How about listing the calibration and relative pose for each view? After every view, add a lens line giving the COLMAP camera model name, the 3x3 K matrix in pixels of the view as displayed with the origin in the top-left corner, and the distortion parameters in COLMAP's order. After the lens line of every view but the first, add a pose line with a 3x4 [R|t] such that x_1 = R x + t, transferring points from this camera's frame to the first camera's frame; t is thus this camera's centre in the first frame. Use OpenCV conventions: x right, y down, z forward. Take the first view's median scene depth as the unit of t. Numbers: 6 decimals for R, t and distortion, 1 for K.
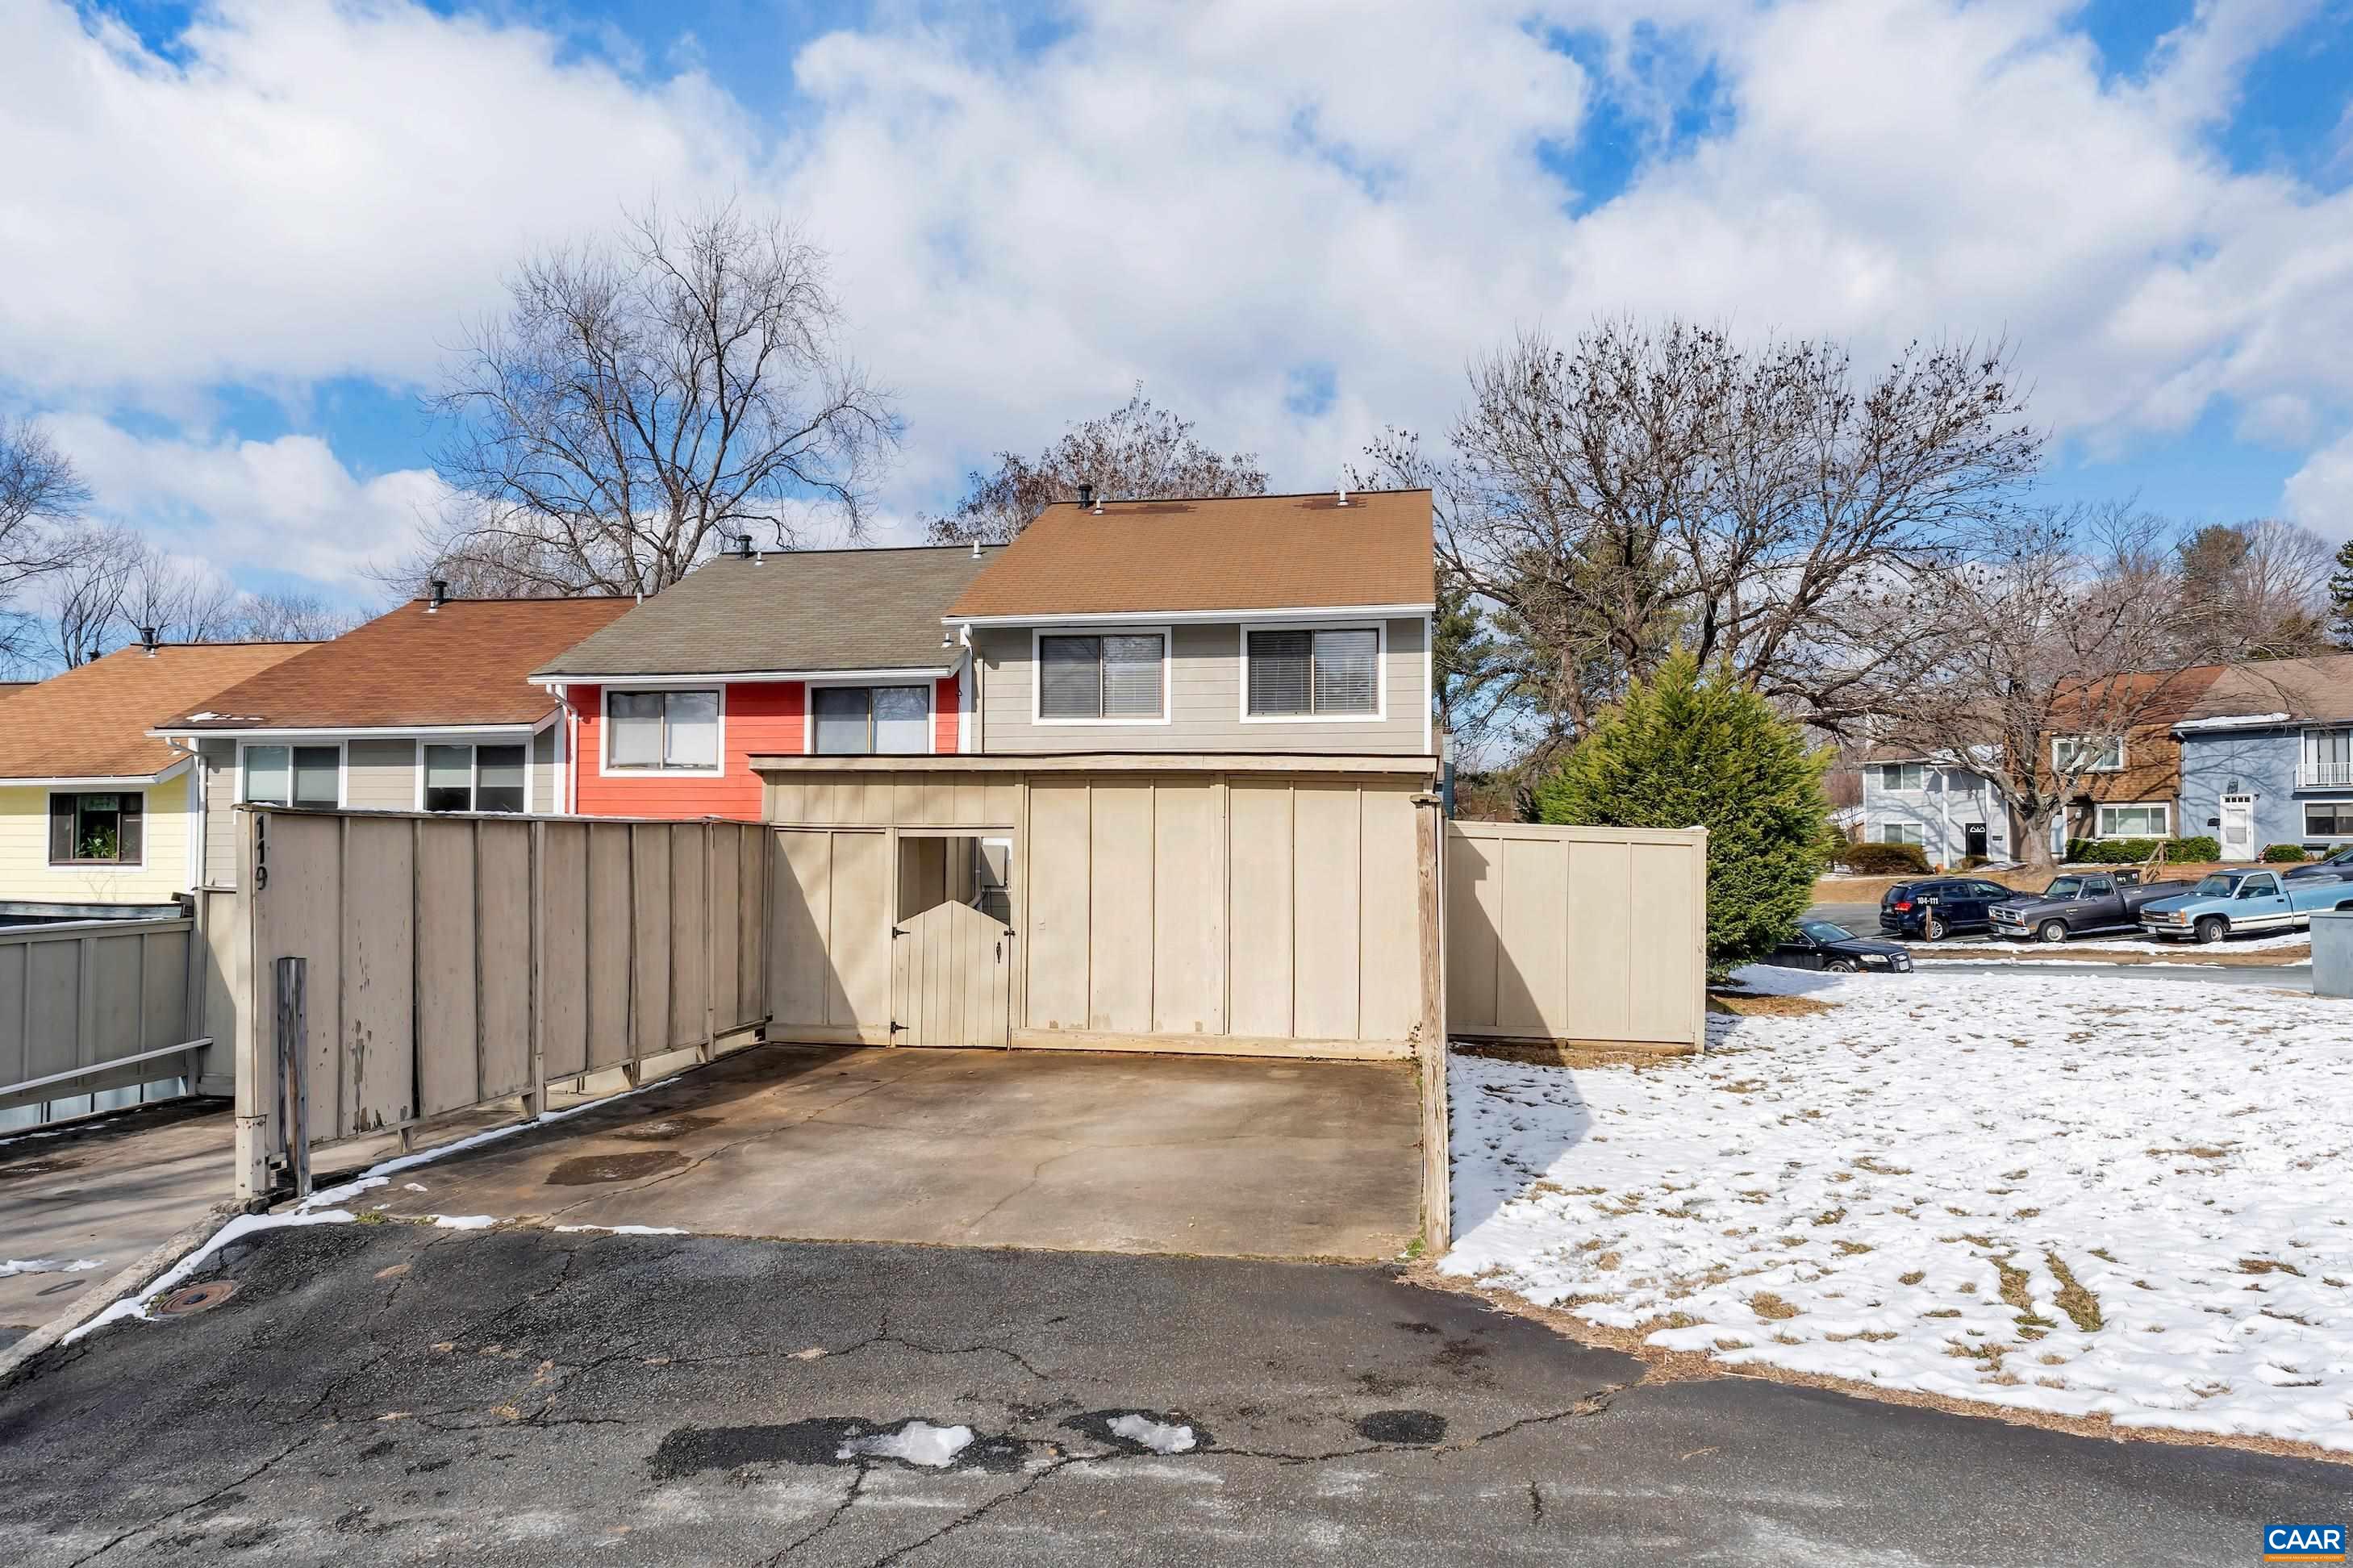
lens RADIAL K [[1470.7, 0, 1176.5], [0, 1470.7, 784.0], [0, 0, 1]] dist [0.001665, -0.001340]
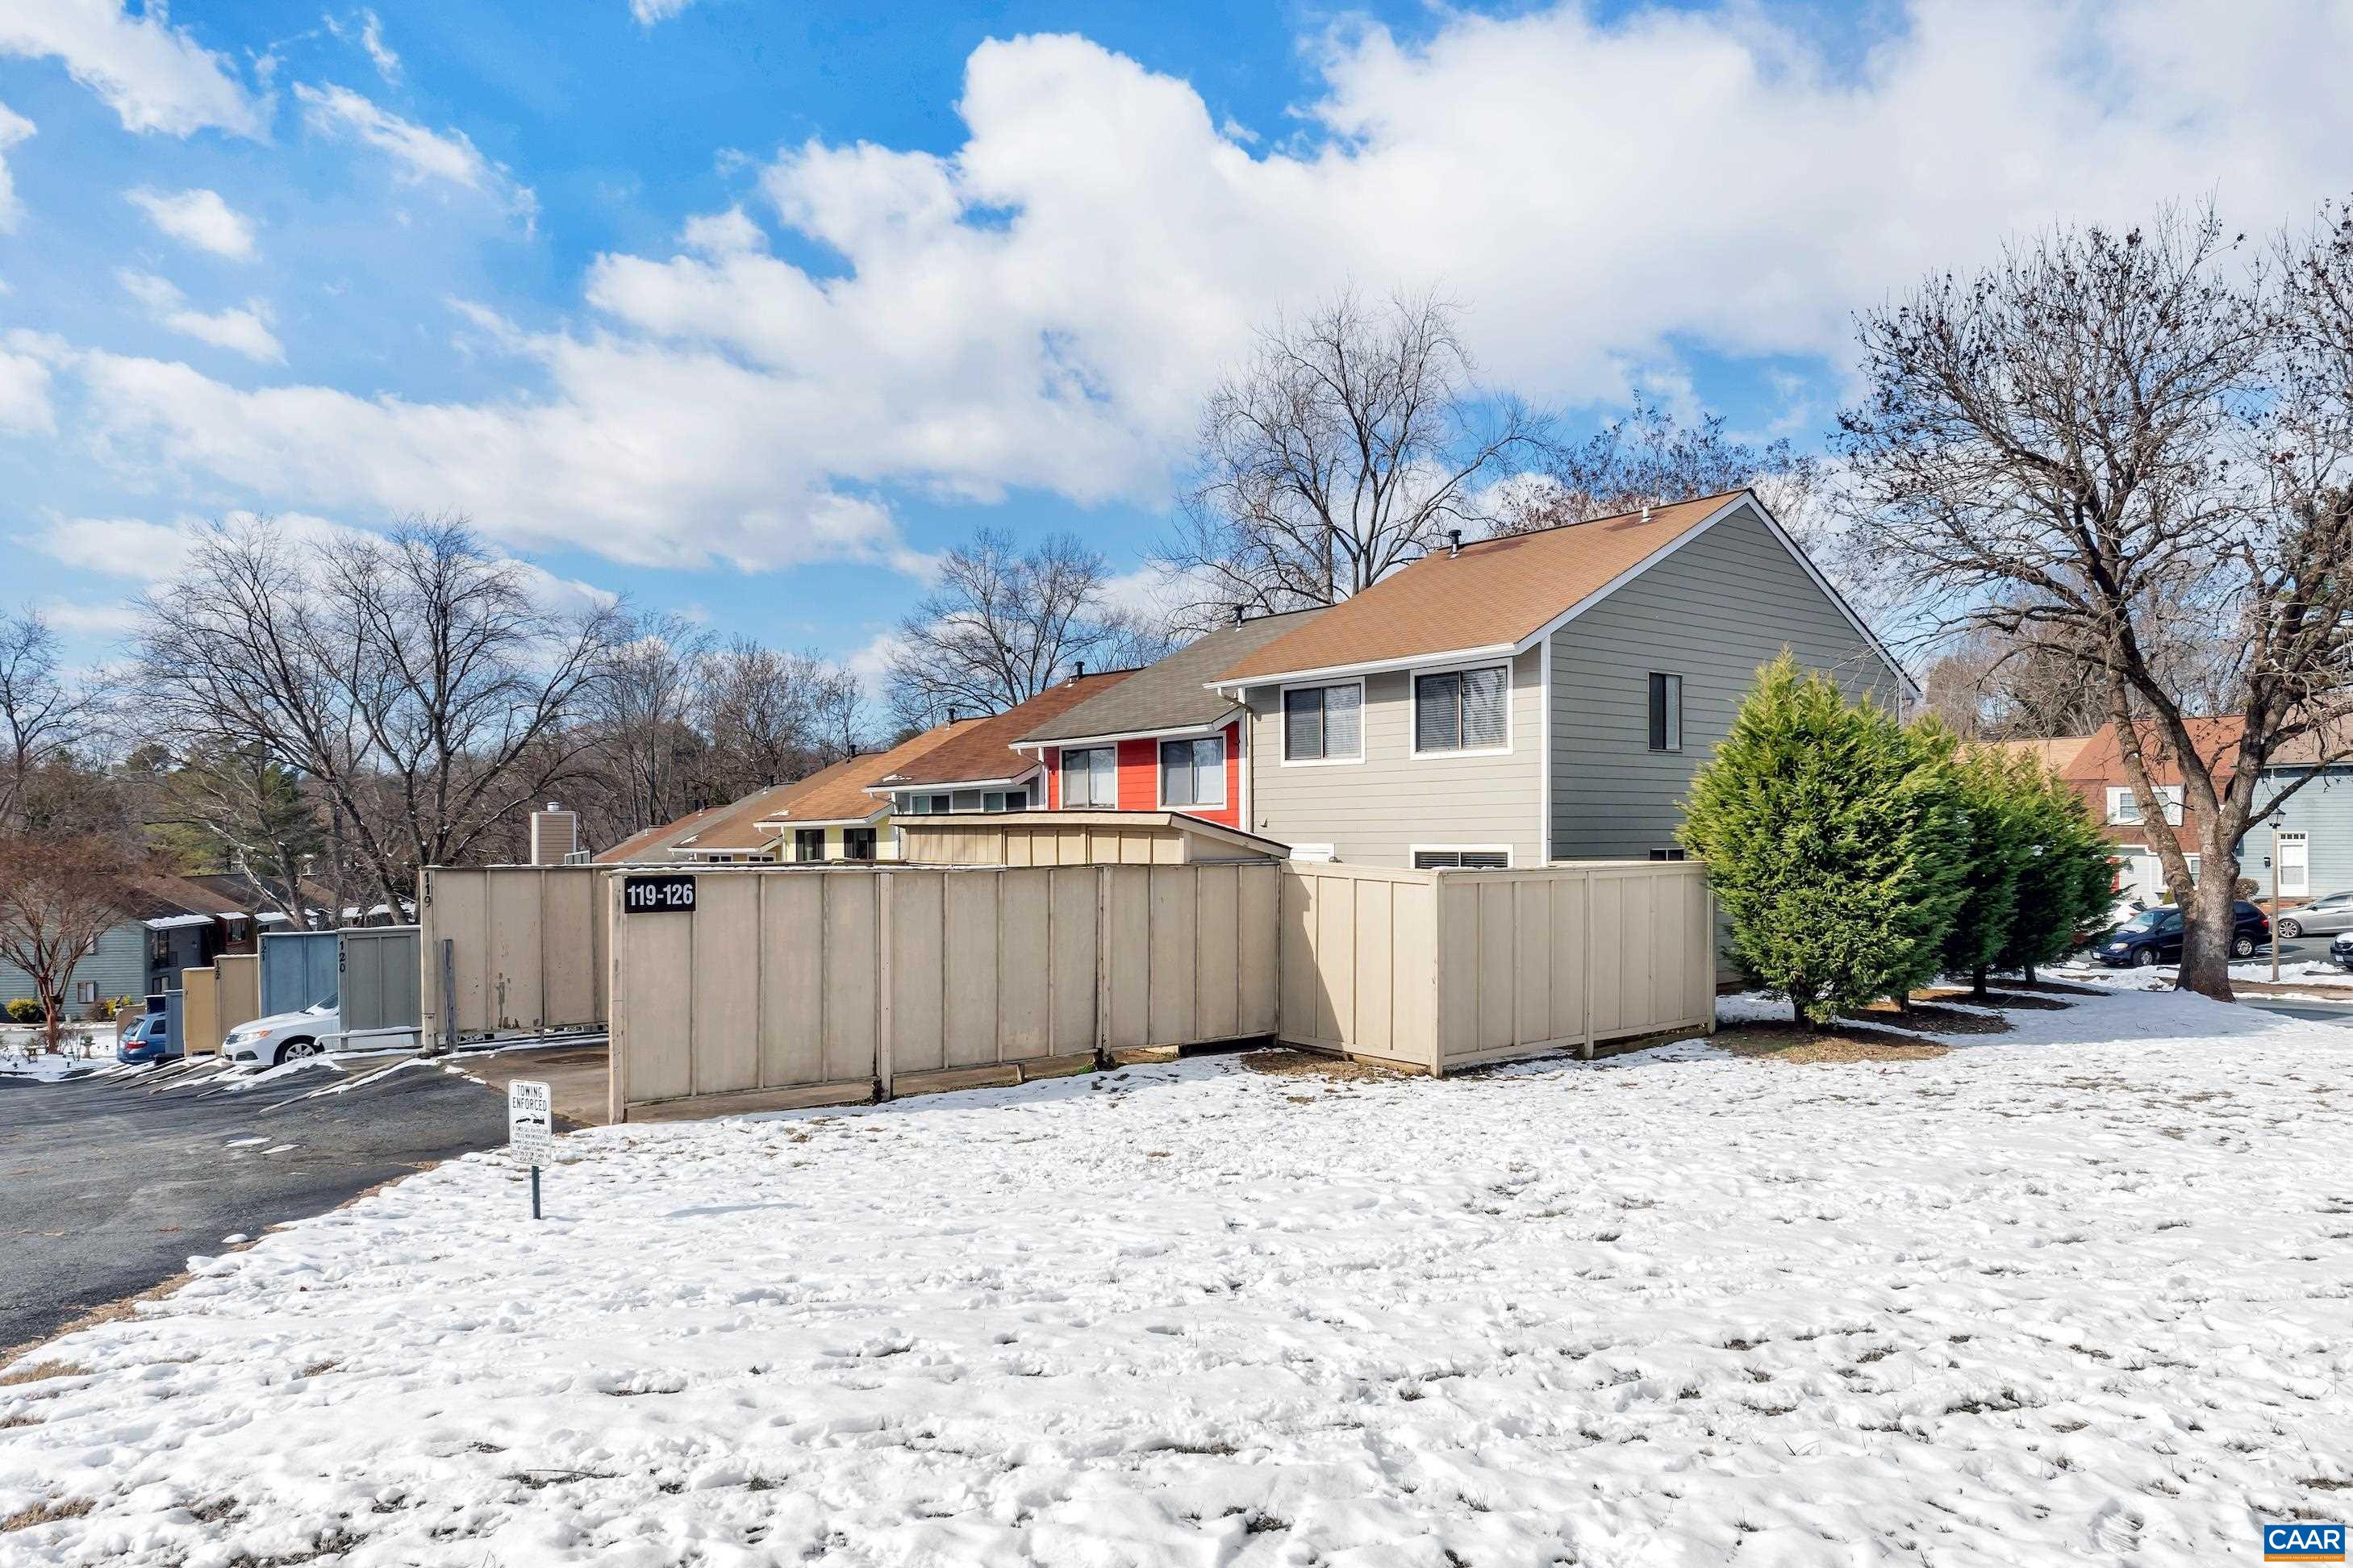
lens RADIAL K [[1470.7, 0, 1176.5], [0, 1470.7, 784.0], [0, 0, 1]] dist [0.001665, -0.001340]
pose [[0.760537, -0.030014, -0.648601, 0.606475], [0.031711, 0.999456, -0.009067, -0.018256], [0.648520, -0.013672, 0.761075, 0.042233]]
